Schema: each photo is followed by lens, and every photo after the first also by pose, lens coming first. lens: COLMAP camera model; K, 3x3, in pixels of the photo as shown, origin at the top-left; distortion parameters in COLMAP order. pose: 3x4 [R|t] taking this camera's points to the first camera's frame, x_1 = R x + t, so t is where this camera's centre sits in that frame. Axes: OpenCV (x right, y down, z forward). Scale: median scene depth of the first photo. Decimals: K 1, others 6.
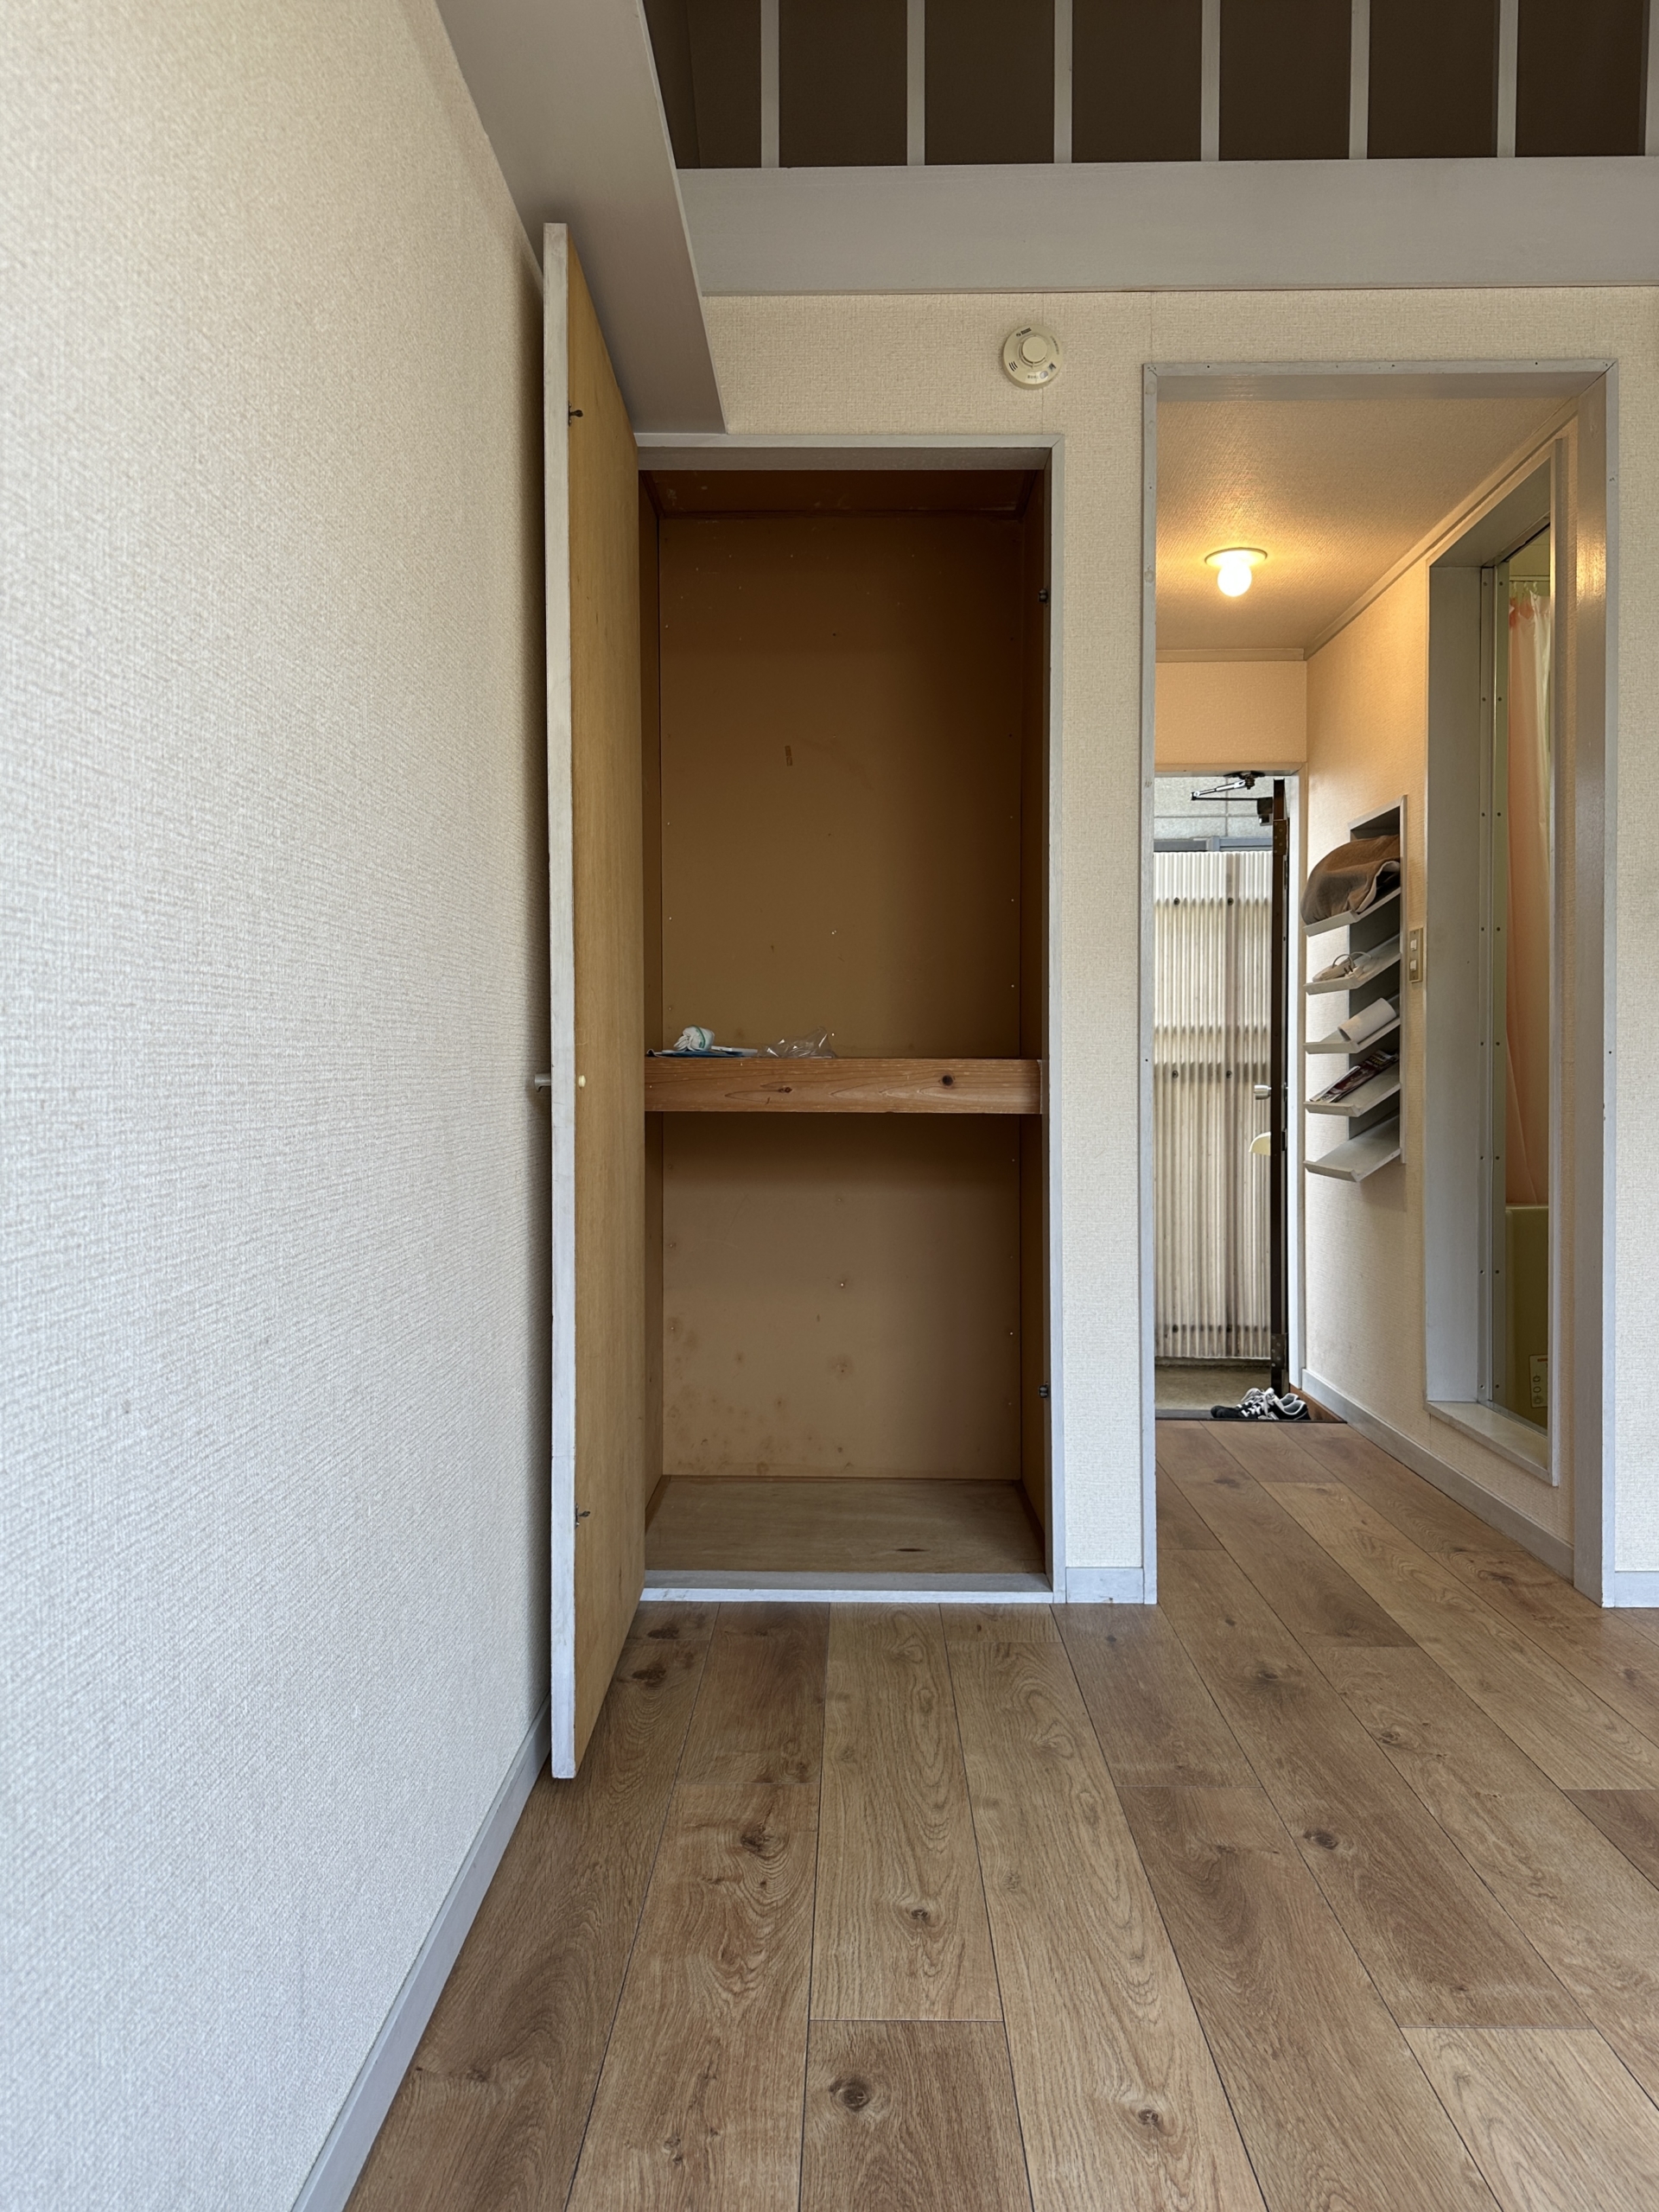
lens RADIAL K [[1575.9, 0, 829.5], [0, 1575.9, 1106.0], [0, 0, 1]] dist [0.111238, -0.129605]
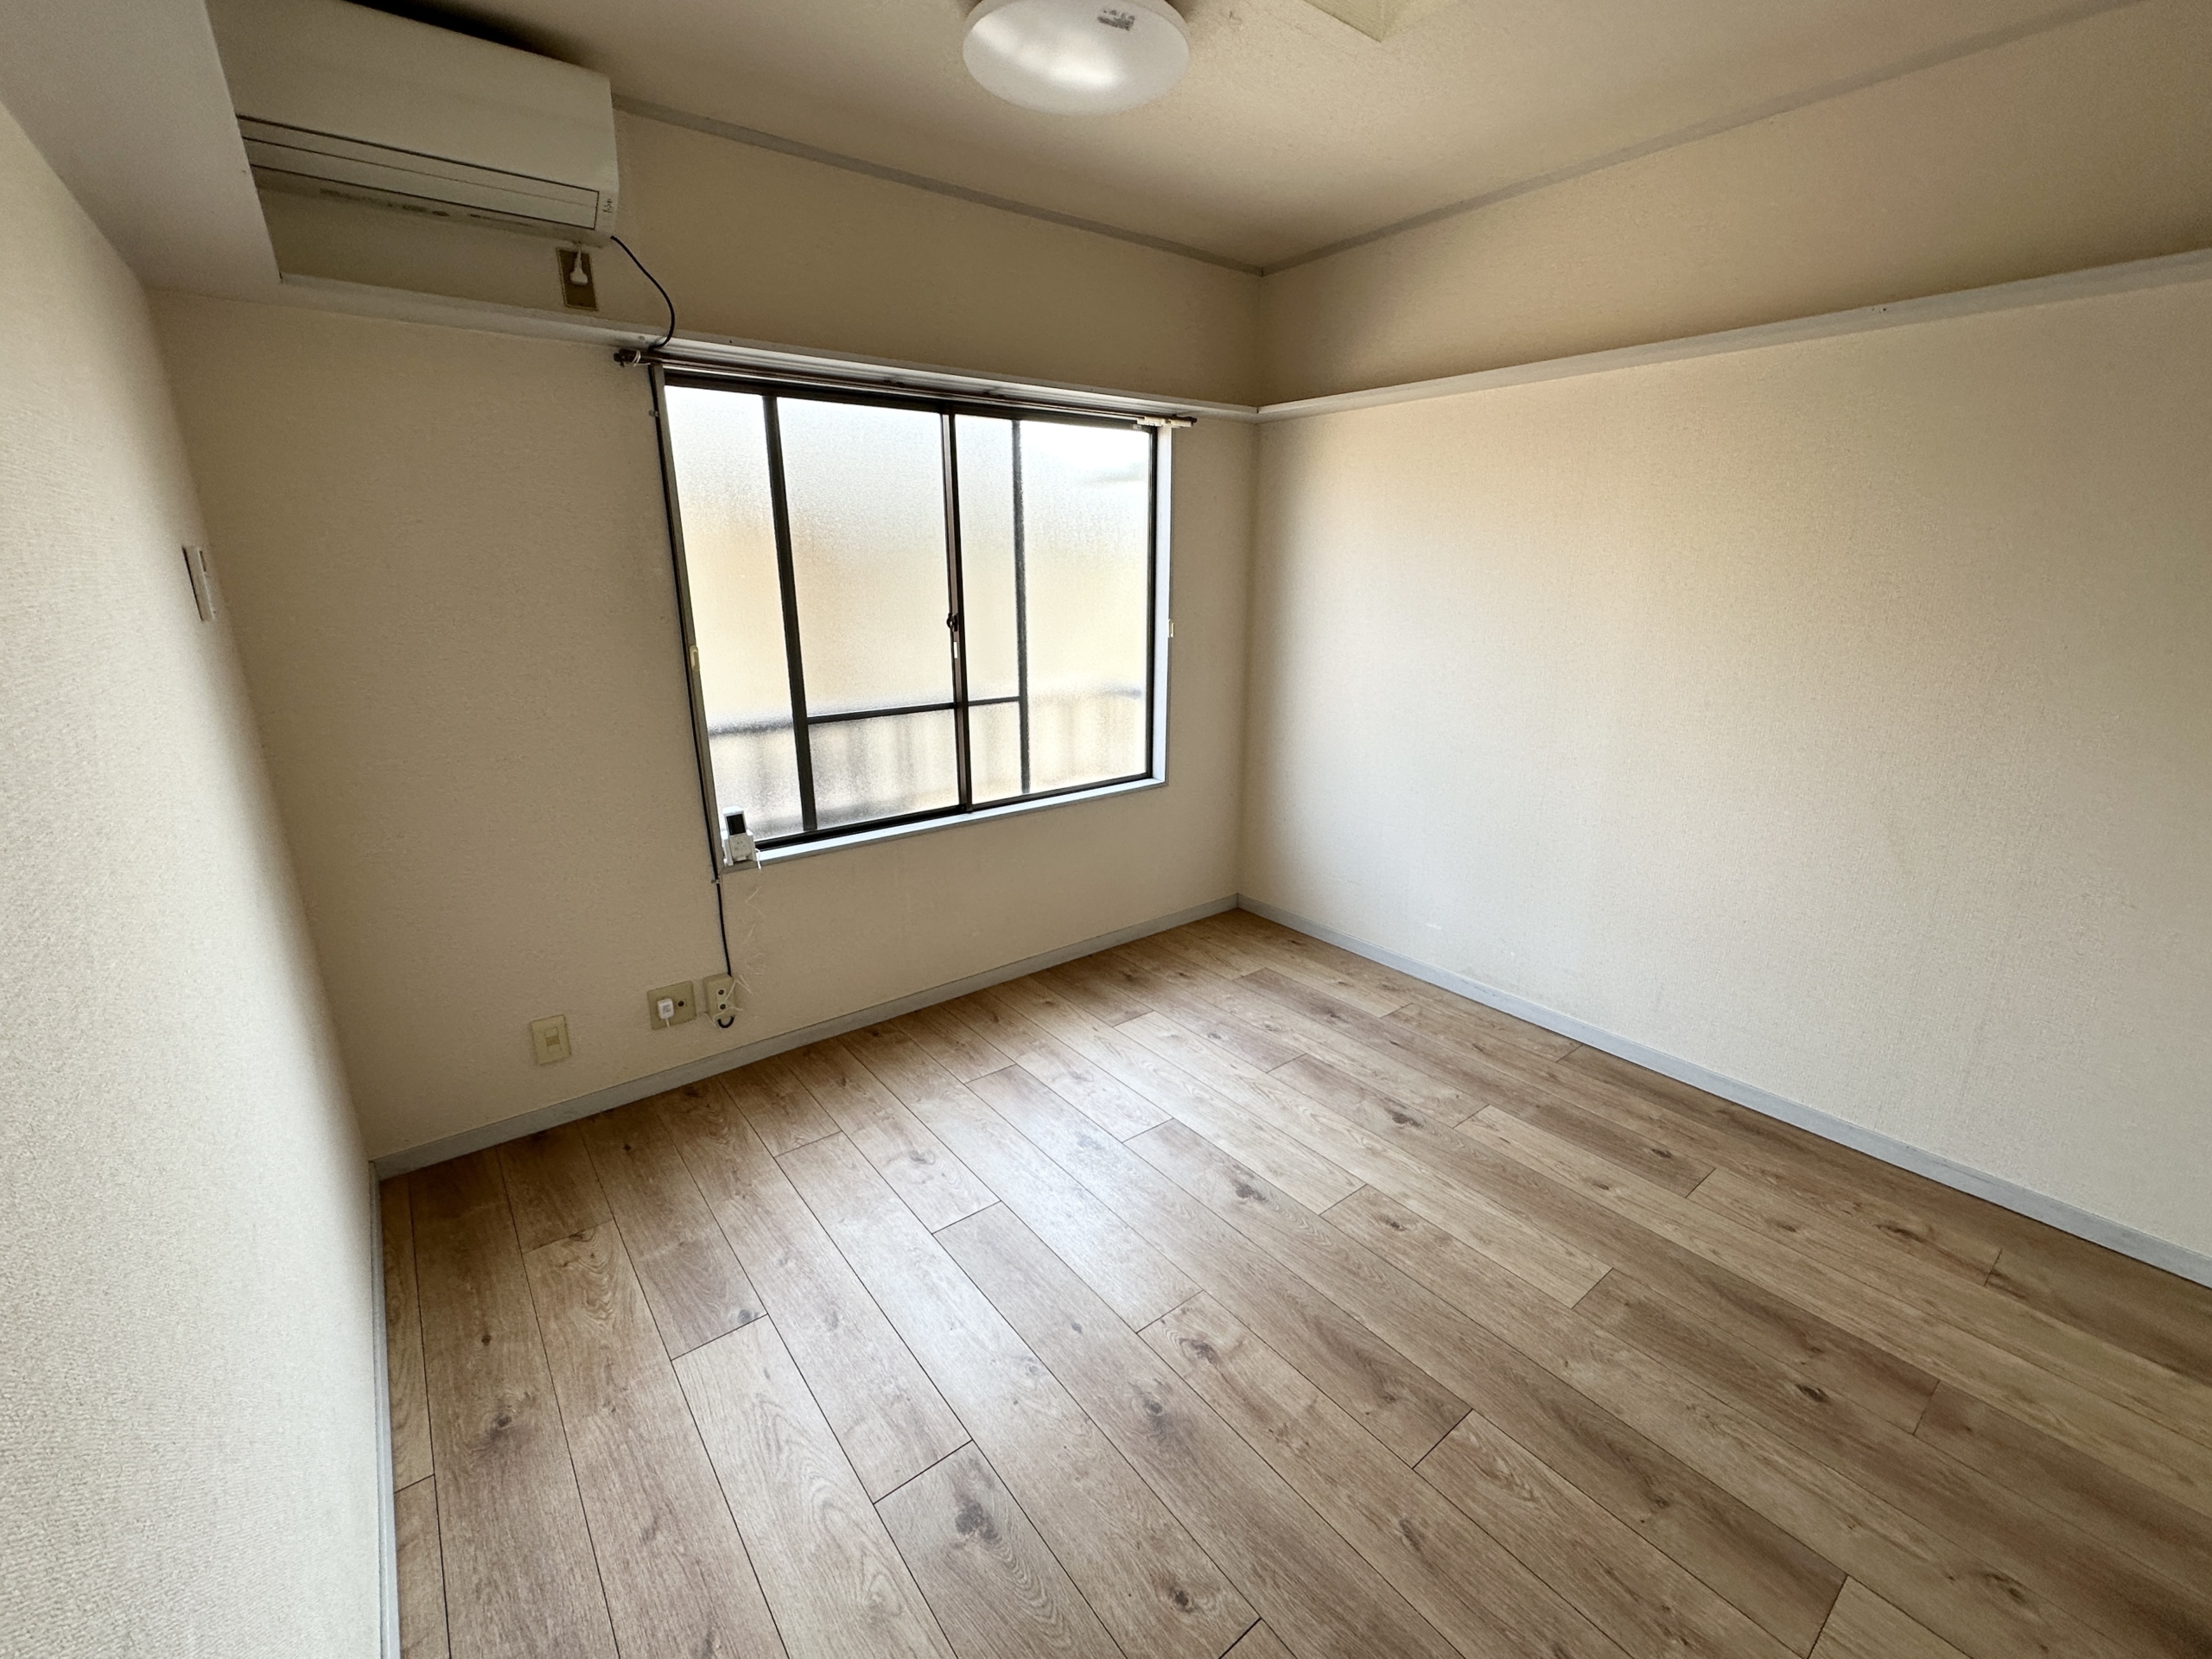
lens RADIAL K [[914.0, 0, 1112.5], [0, 914.0, 826.5], [0, 0, 1]] dist [0.000895, 0.000119]
pose [[-0.769722, 0.178787, -0.612832, 0.650968], [-0.012644, 0.955523, 0.294644, -0.163335], [0.638254, 0.234543, -0.733227, 0.557250]]
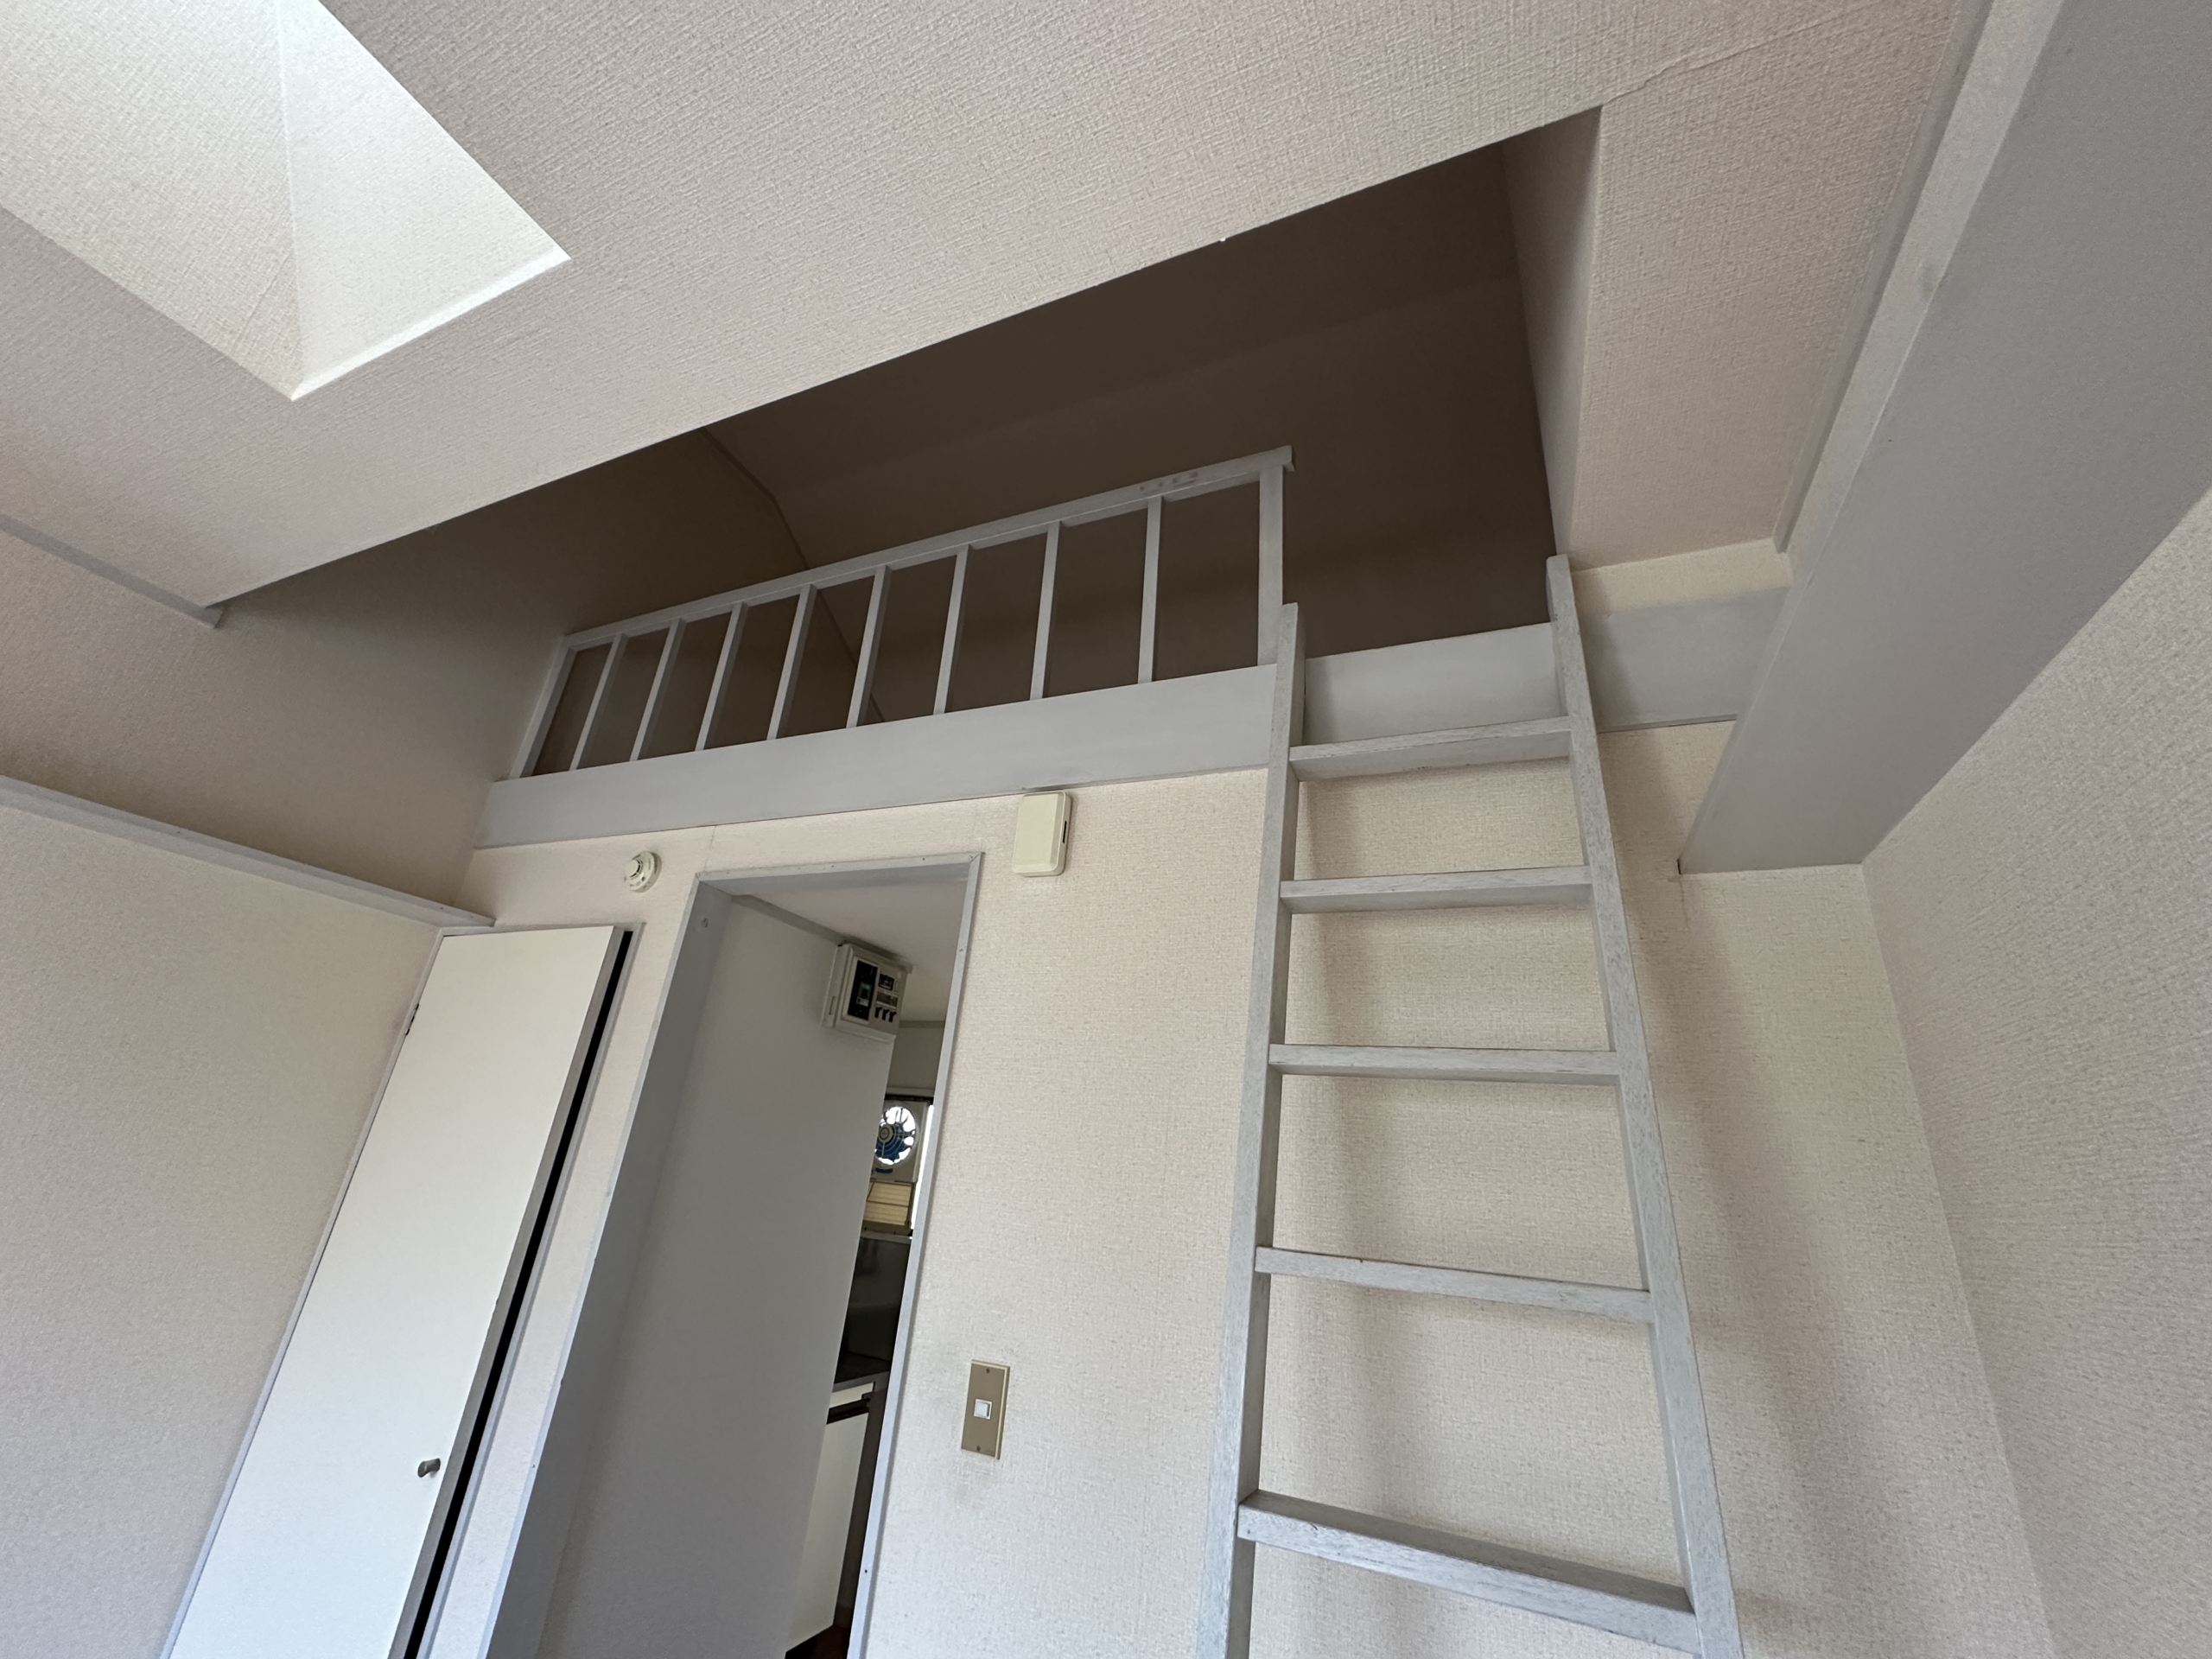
lens RADIAL K [[900.8, 0, 1094.0], [0, 900.8, 828.5], [0, 0, 1]] dist [0.000543, -0.000044]
pose [[0.915099, -0.068067, -0.397442, 0.594860], [-0.100322, 0.916224, -0.387903, -0.164722], [0.390549, 0.394842, 0.831608, 0.339750]]
